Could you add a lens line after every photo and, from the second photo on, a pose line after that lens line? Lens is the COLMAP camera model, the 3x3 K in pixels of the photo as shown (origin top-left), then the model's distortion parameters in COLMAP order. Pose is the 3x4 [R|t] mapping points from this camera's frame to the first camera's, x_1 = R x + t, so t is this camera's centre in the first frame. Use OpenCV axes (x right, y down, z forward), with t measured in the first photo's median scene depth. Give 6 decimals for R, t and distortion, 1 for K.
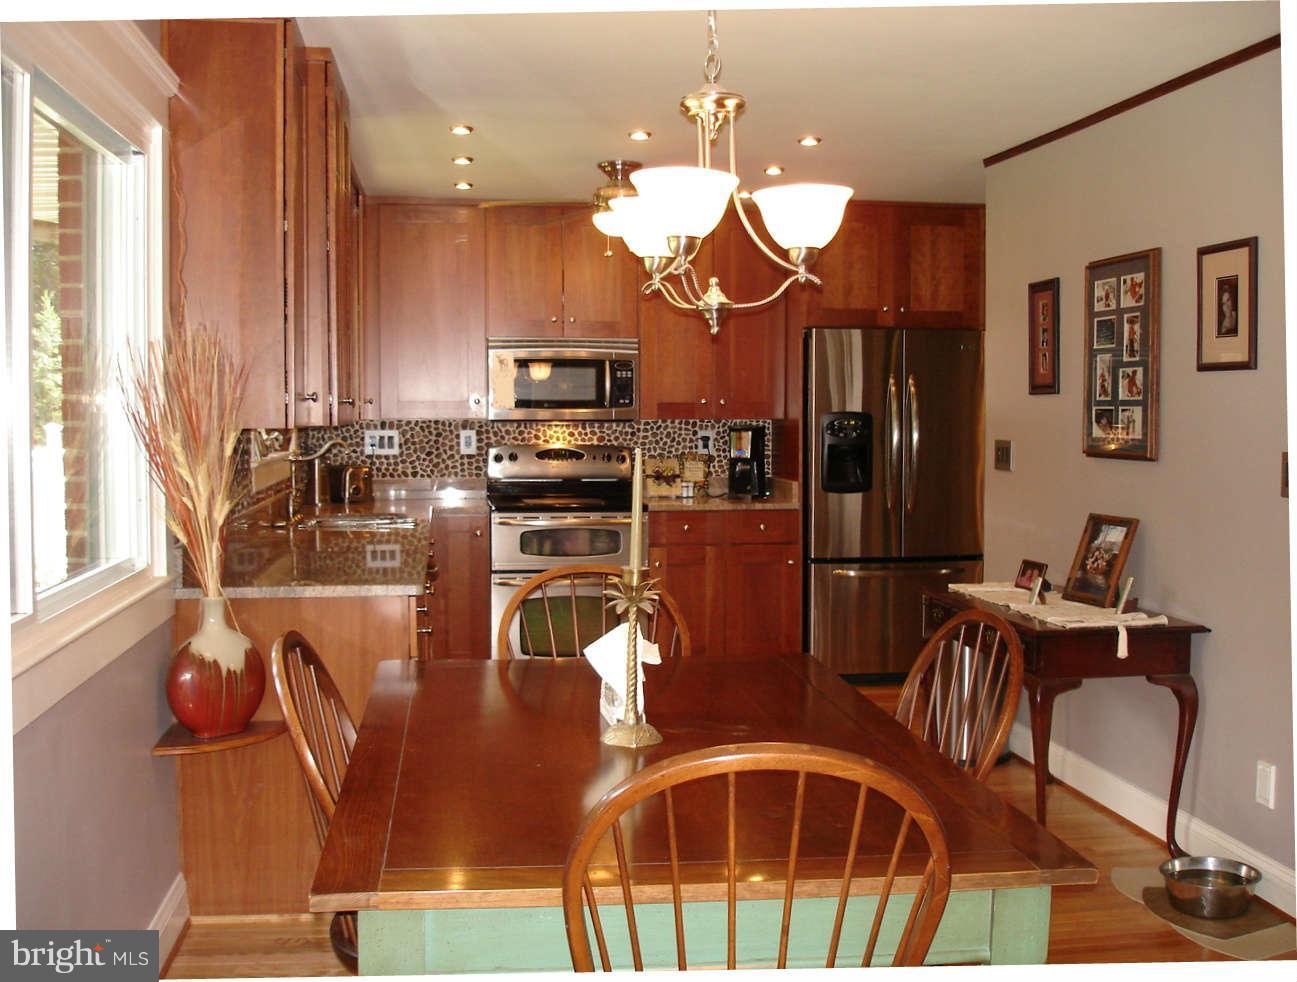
lens RADIAL K [[1434.6, 0, 648.5], [0, 1434.6, 491.0], [0, 0, 1]] dist [-0.090062, -0.020638]
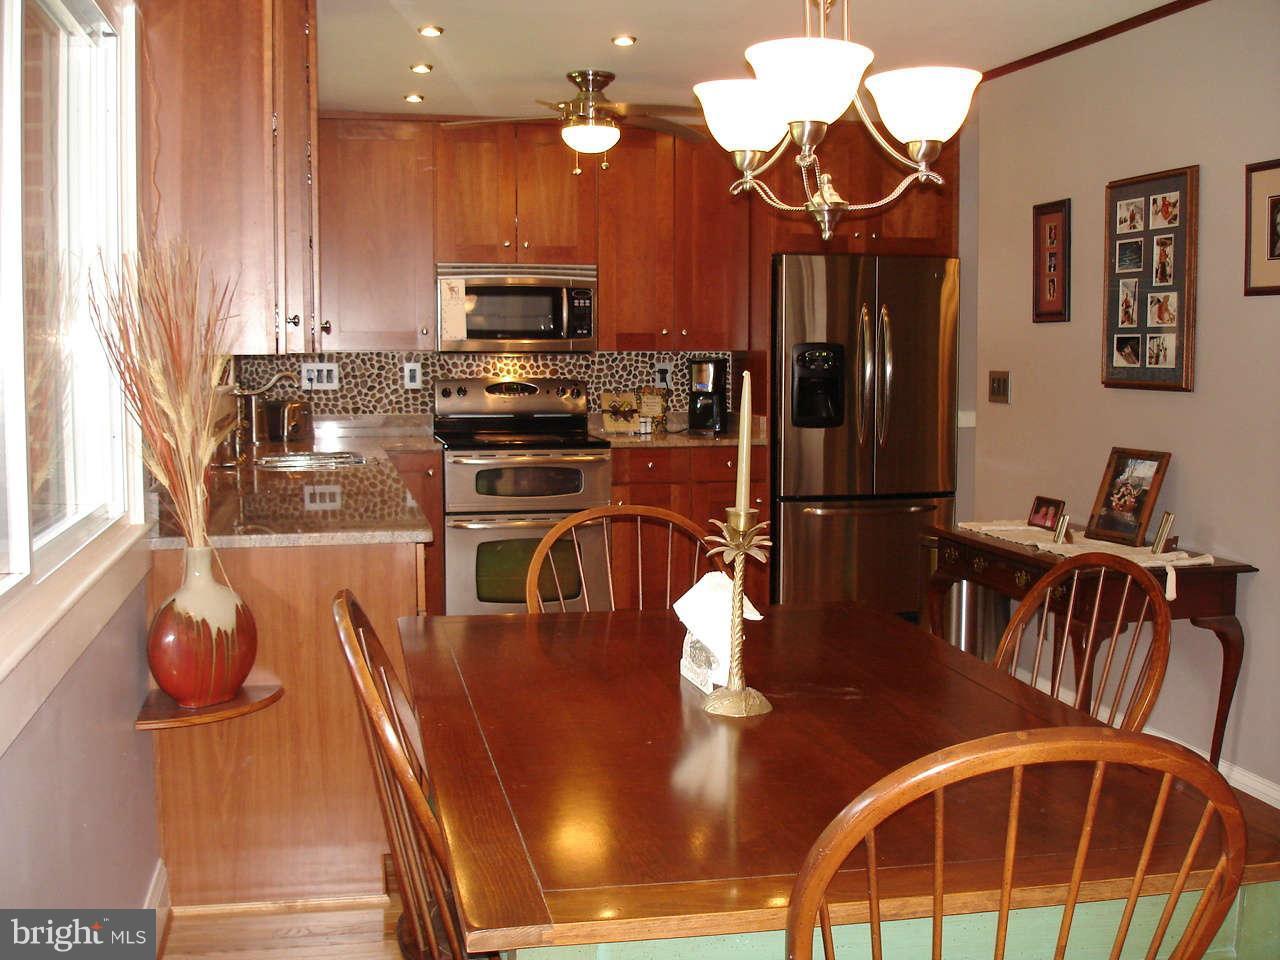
lens RADIAL K [[1430.8, 0, 640.0], [0, 1430.8, 480.0], [0, 0, 1]] dist [-0.076735, -0.098597]
pose [[0.996955, -0.007439, 0.077617, -0.077164], [0.004714, 0.999368, 0.035239, 0.002857], [-0.077830, -0.034765, 0.996360, 0.083070]]
